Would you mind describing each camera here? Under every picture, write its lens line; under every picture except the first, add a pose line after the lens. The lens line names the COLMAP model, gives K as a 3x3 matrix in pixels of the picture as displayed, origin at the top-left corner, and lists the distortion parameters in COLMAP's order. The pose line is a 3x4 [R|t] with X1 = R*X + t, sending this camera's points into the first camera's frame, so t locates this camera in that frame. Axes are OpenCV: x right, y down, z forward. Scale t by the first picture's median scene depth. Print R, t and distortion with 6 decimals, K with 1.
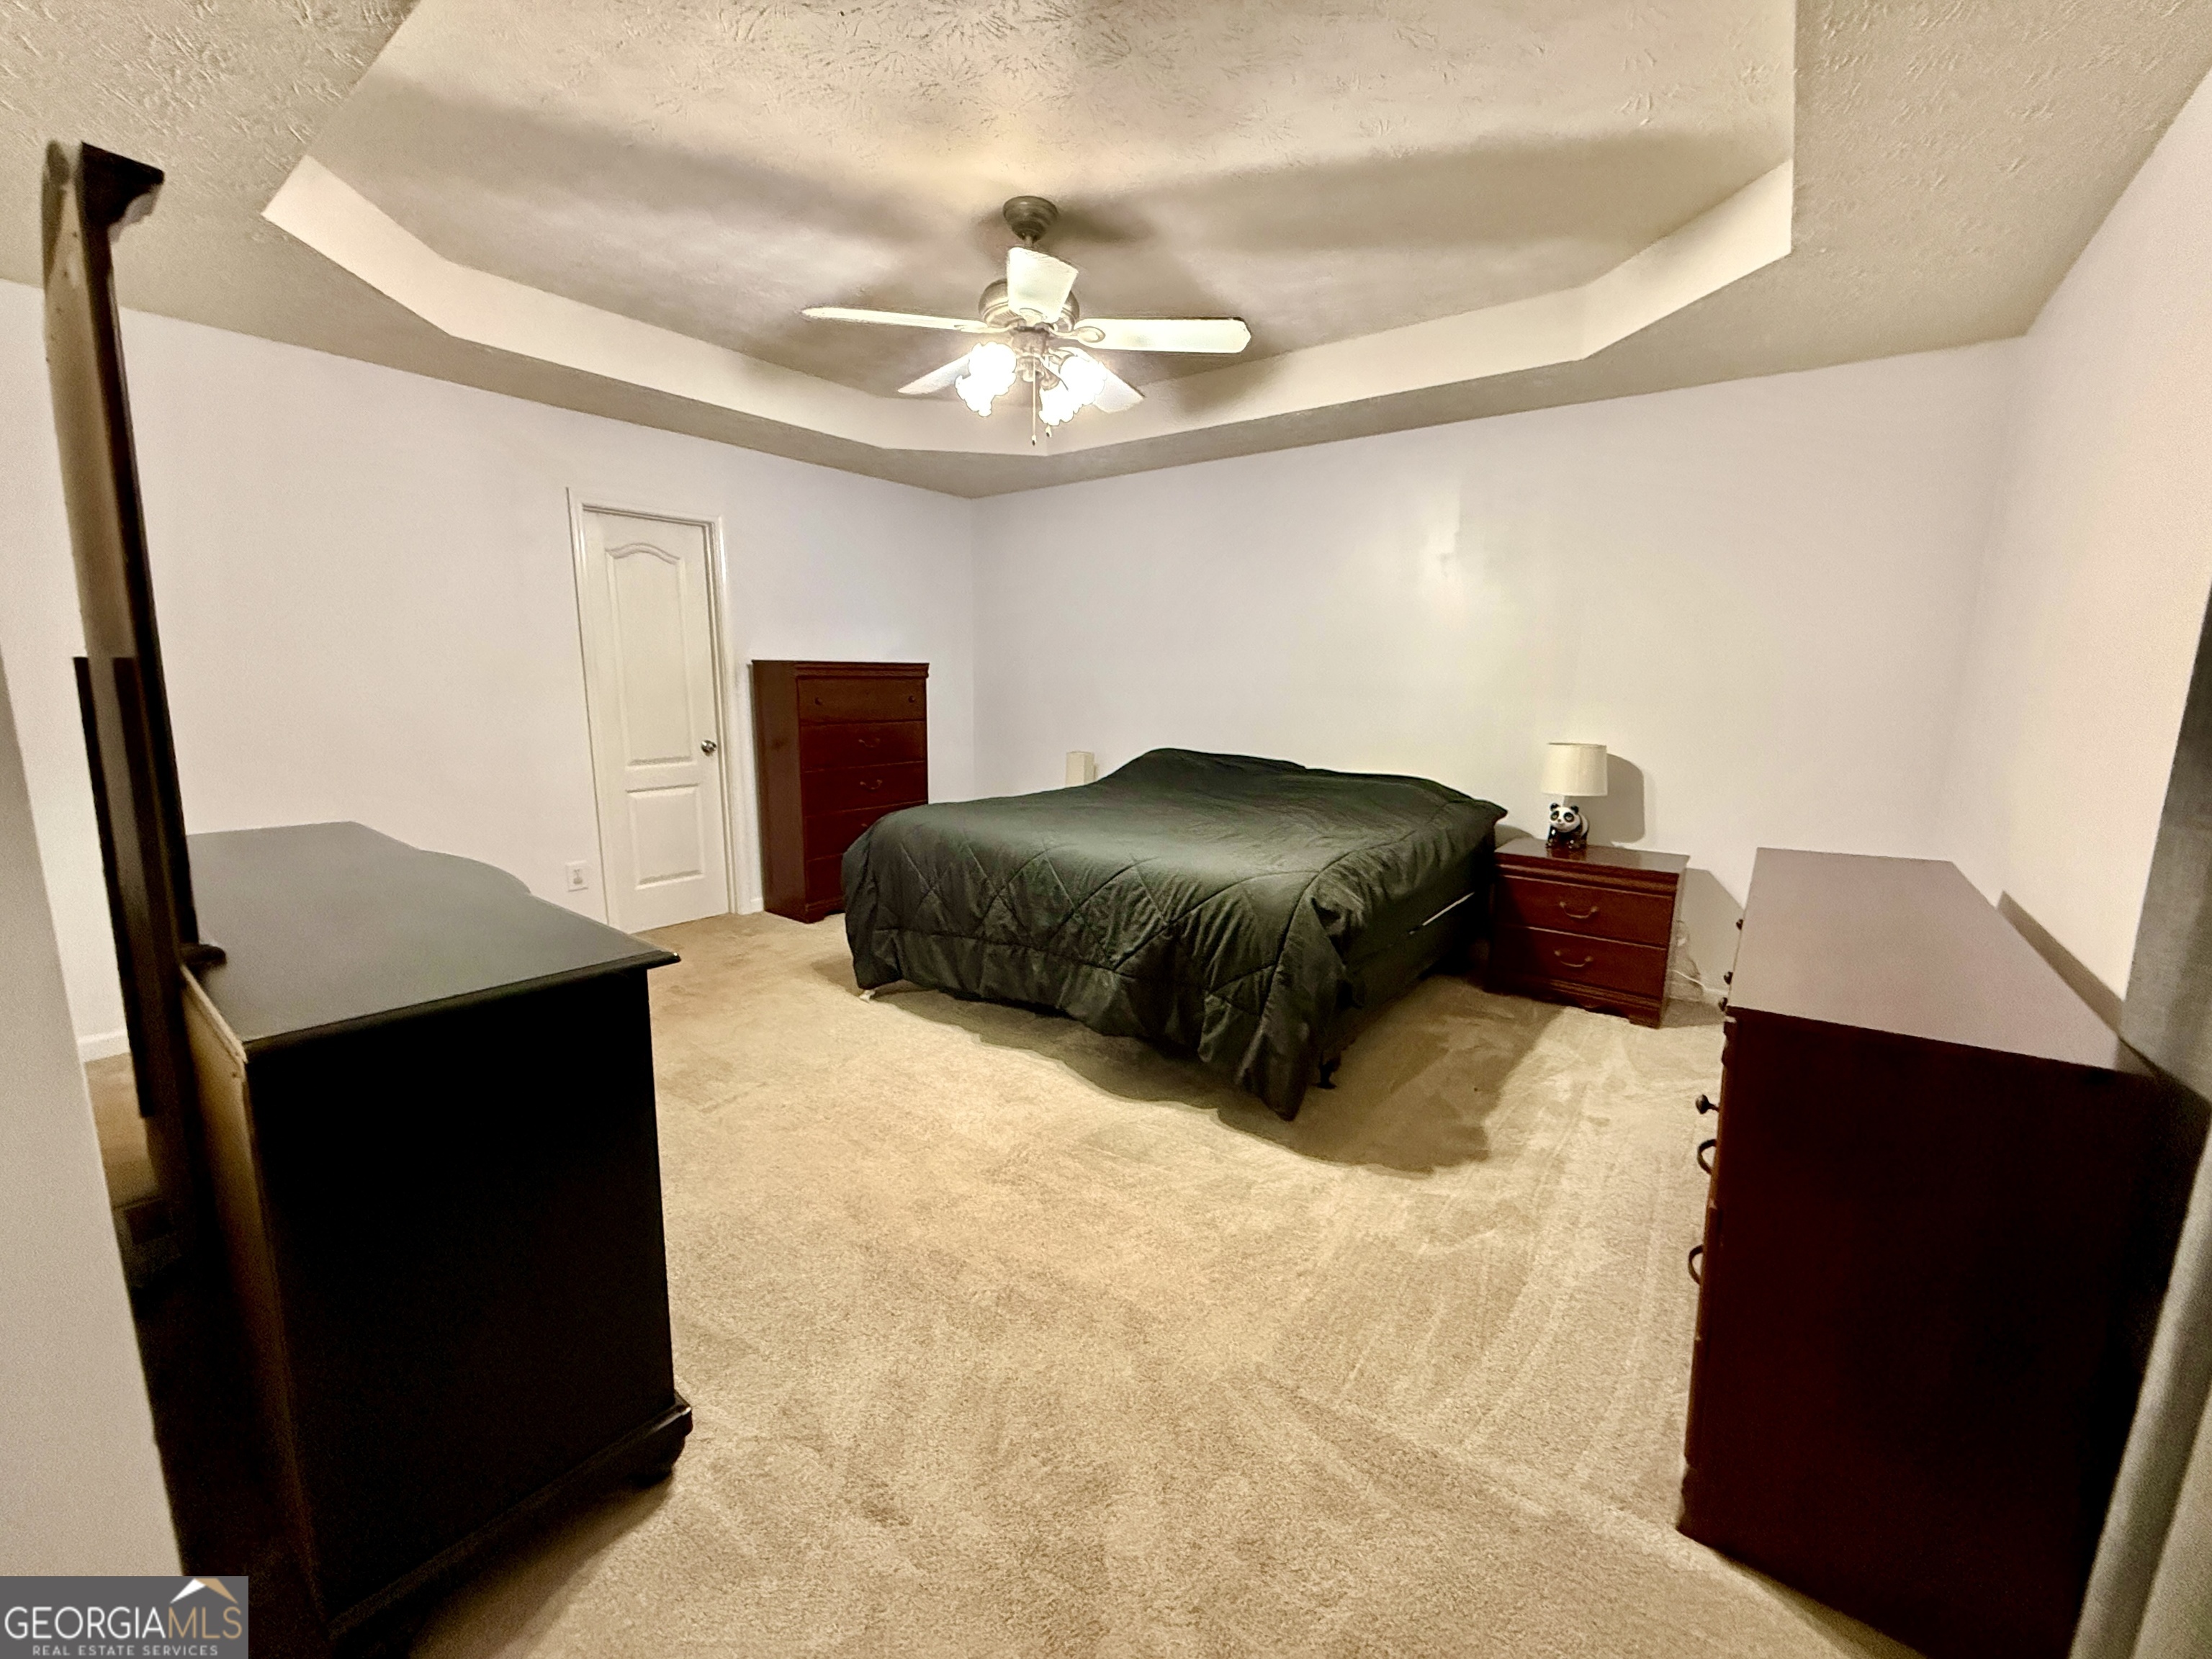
lens RADIAL K [[878.7, 0, 1100.3], [0, 878.7, 827.0], [0, 0, 1]] dist [0.001579, -0.000674]
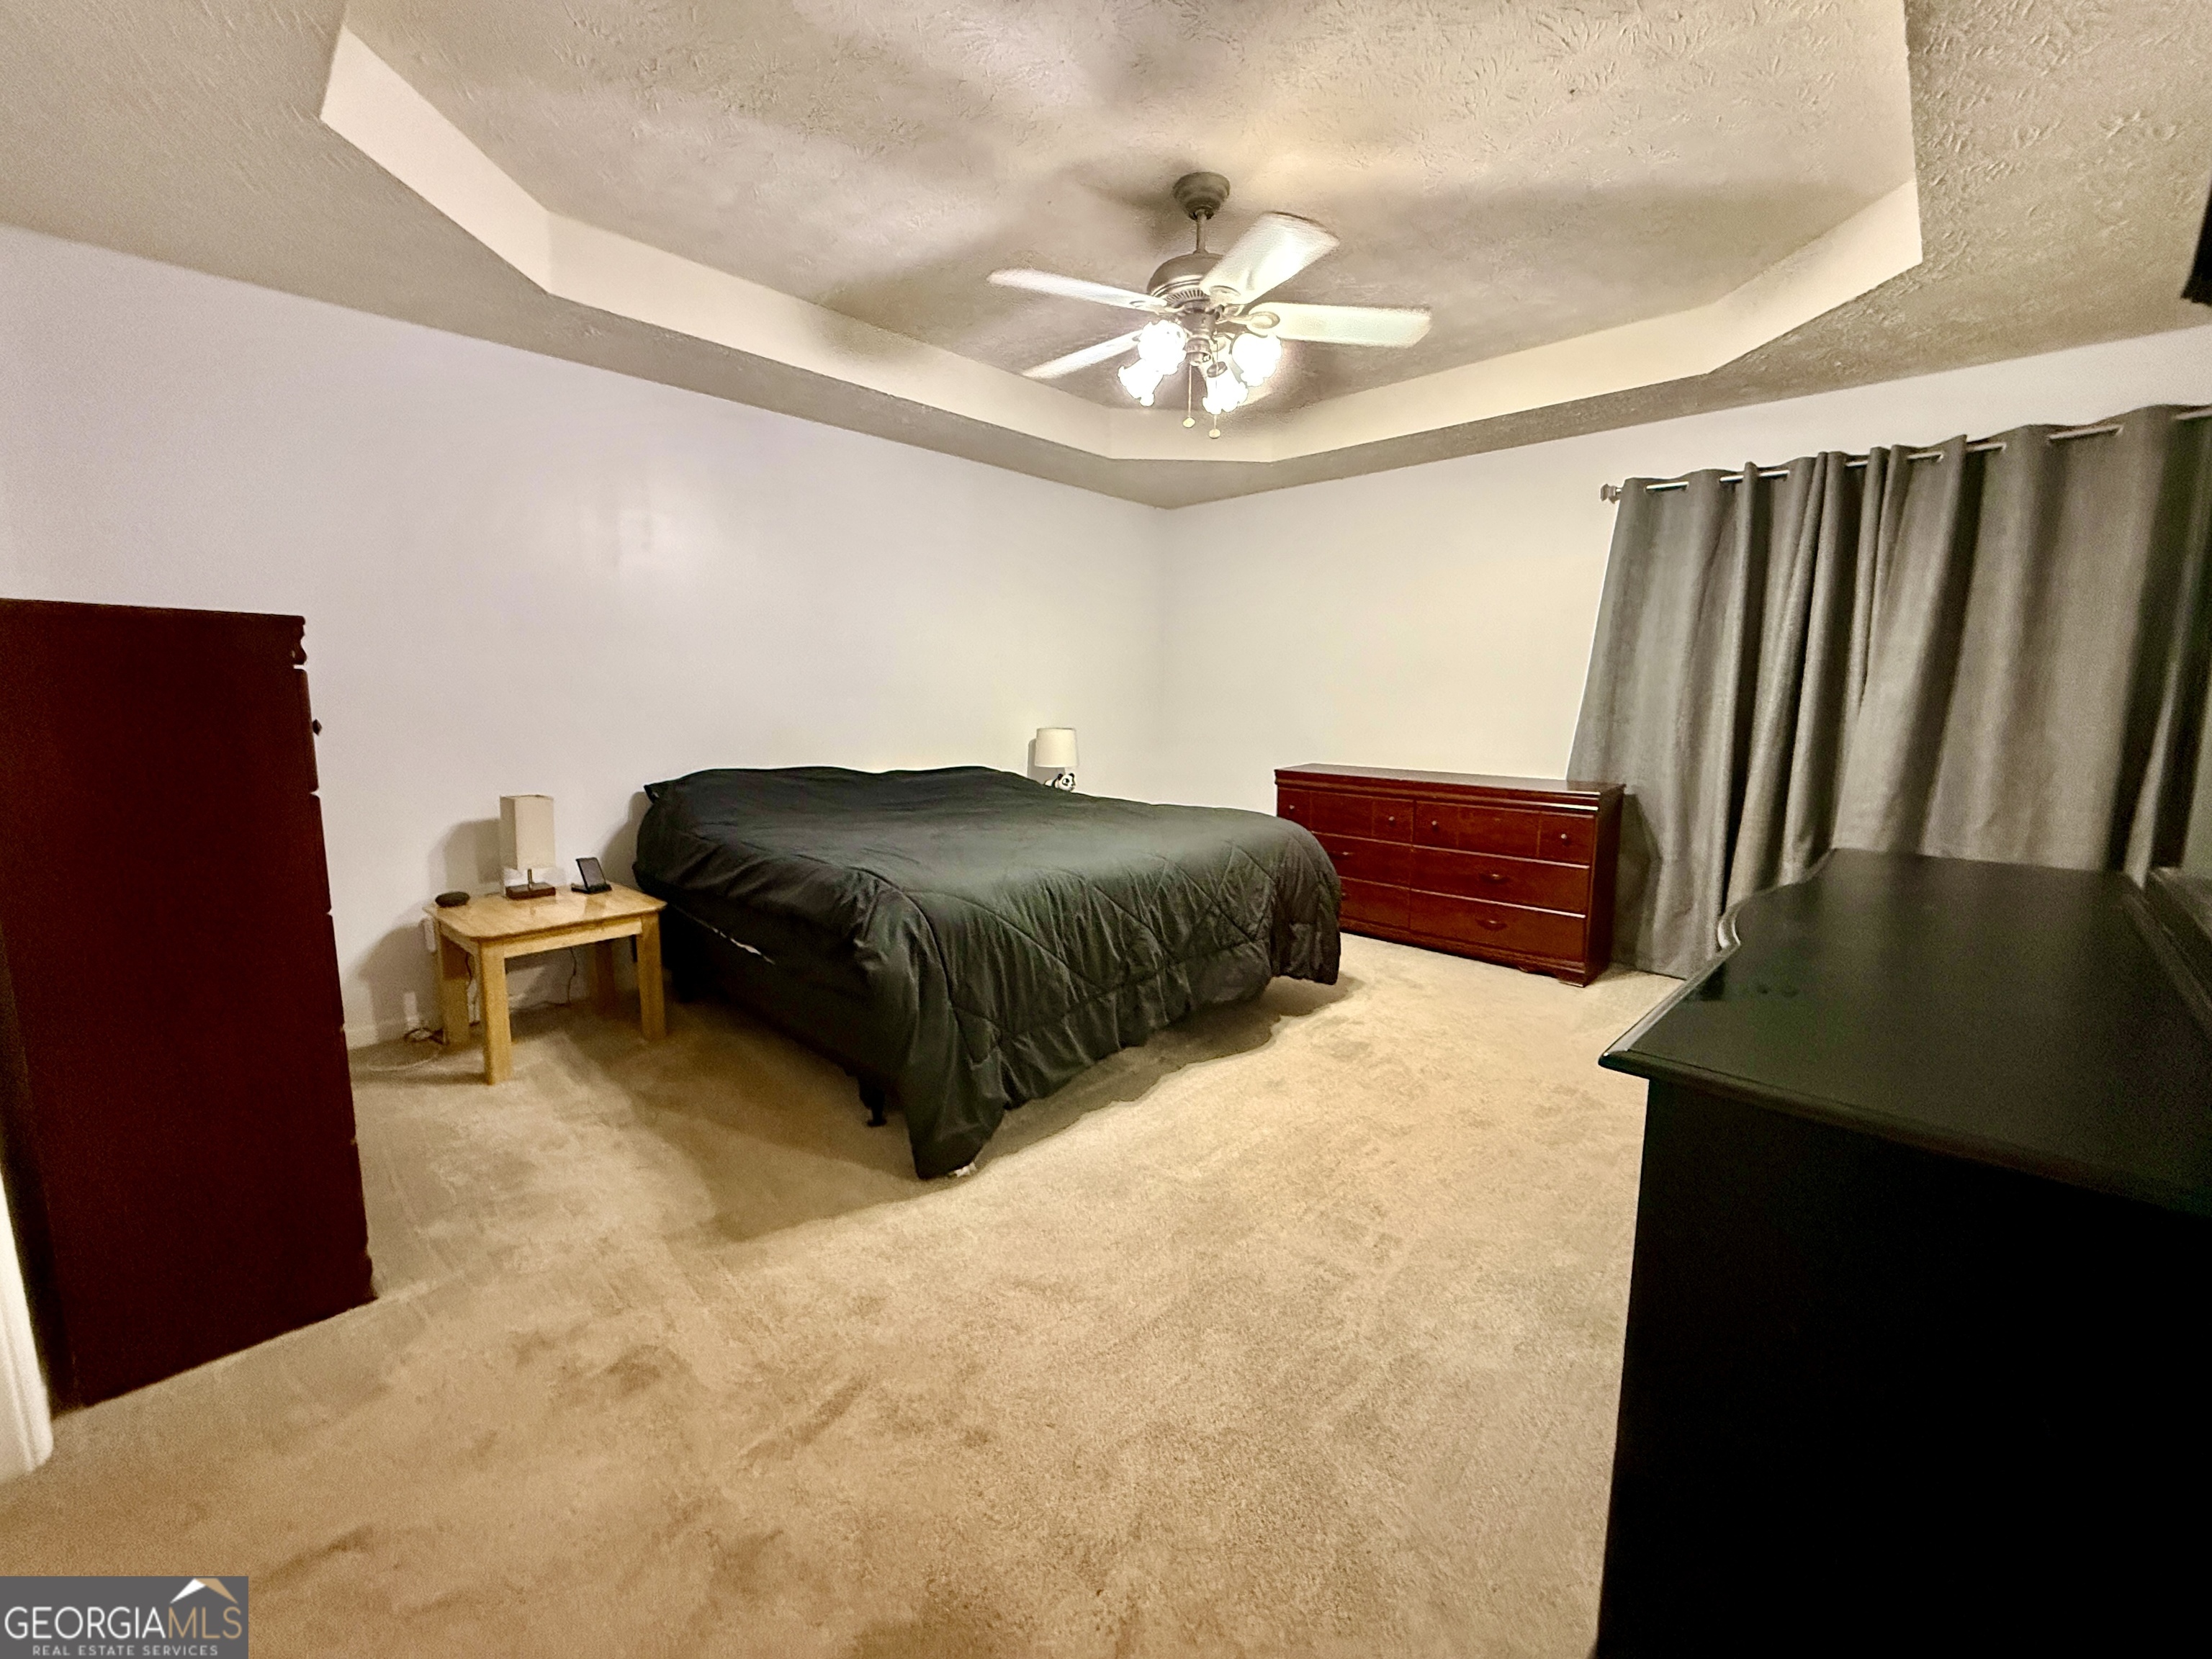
lens RADIAL K [[878.7, 0, 1100.3], [0, 878.7, 827.0], [0, 0, 1]] dist [0.001579, -0.000674]
pose [[0.095750, -0.149619, 0.984096, -0.922421], [0.145785, 0.980086, 0.134825, -0.131783], [-0.984672, 0.130557, 0.115656, 0.894310]]
